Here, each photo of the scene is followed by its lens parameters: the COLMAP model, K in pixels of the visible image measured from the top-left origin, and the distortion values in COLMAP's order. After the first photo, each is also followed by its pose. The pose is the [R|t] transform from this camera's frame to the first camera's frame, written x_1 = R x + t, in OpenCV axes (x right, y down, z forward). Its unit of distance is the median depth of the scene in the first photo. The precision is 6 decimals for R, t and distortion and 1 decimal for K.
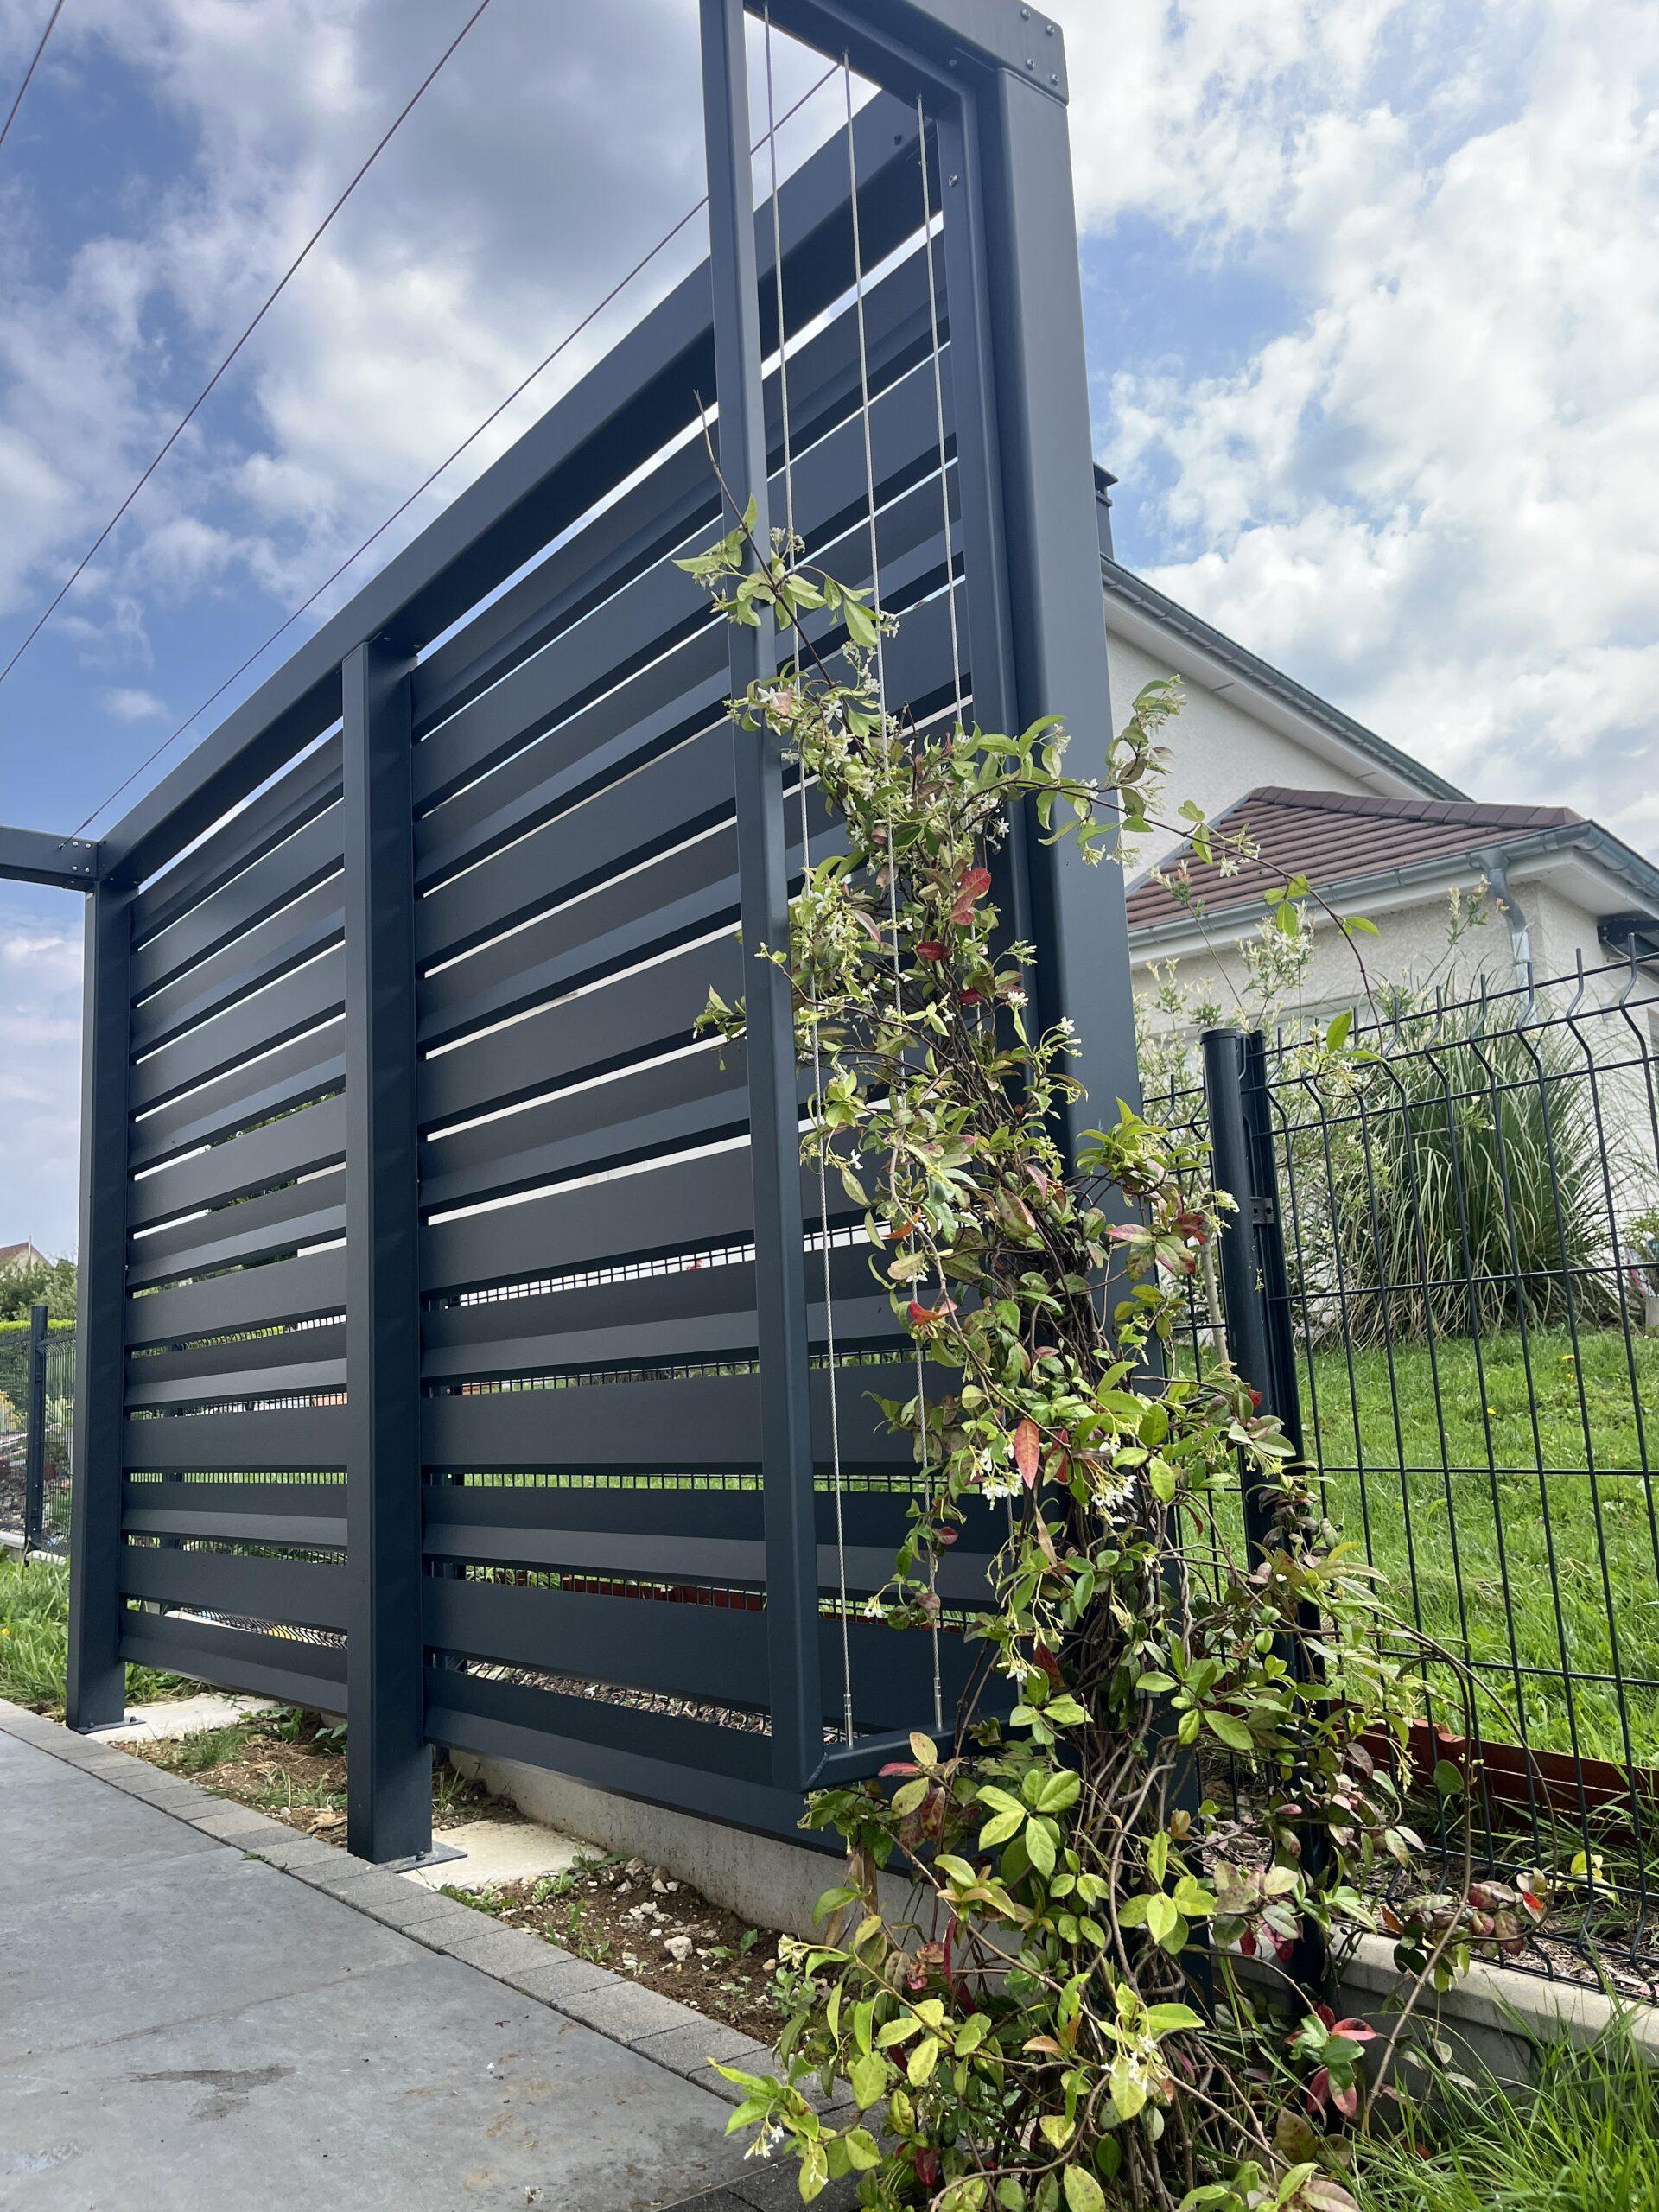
lens RADIAL K [[1677.7, 0, 826.8], [0, 1677.7, 1114.5], [0, 0, 1]] dist [0.030903, -0.011124]
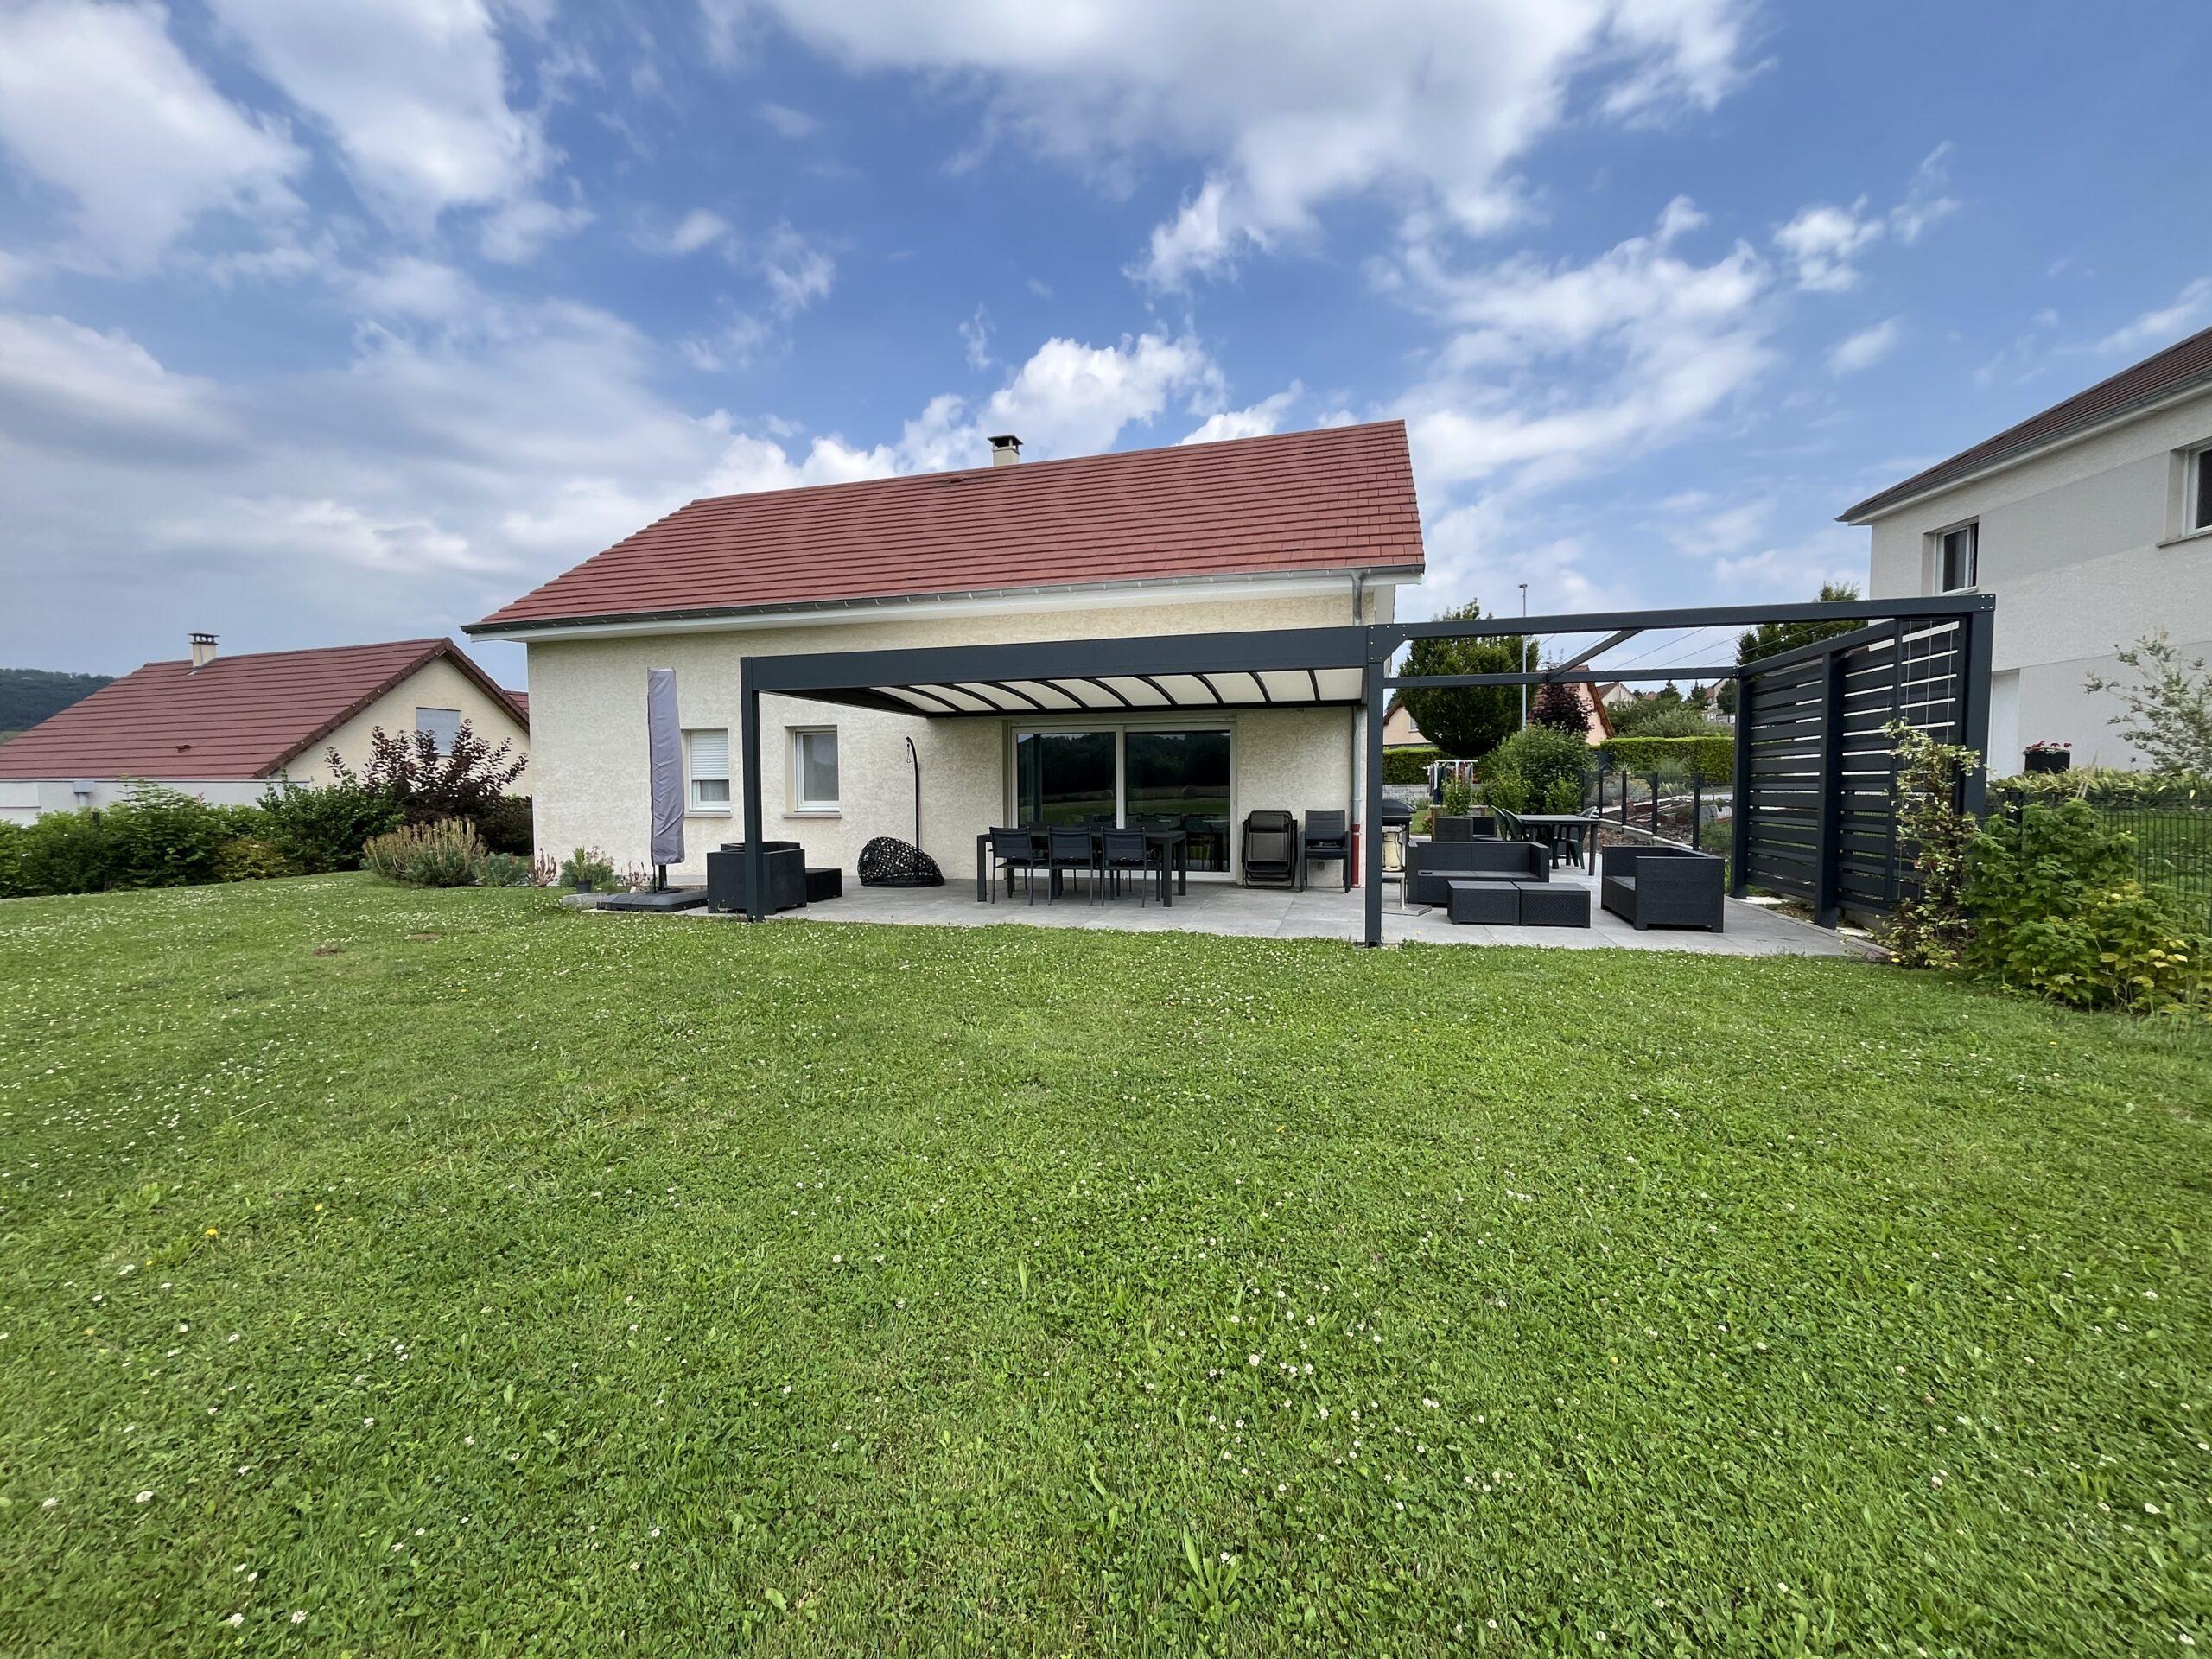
lens RADIAL K [[898.0, 0, 1104.1], [0, 898.0, 832.1], [0, 0, 1]] dist [-0.002951, -0.000133]
pose [[0.583763, 0.086373, -0.807317, 0.502778], [0.108398, 0.977133, 0.182922, -0.443536], [0.804655, -0.194294, 0.561052, -1.760388]]
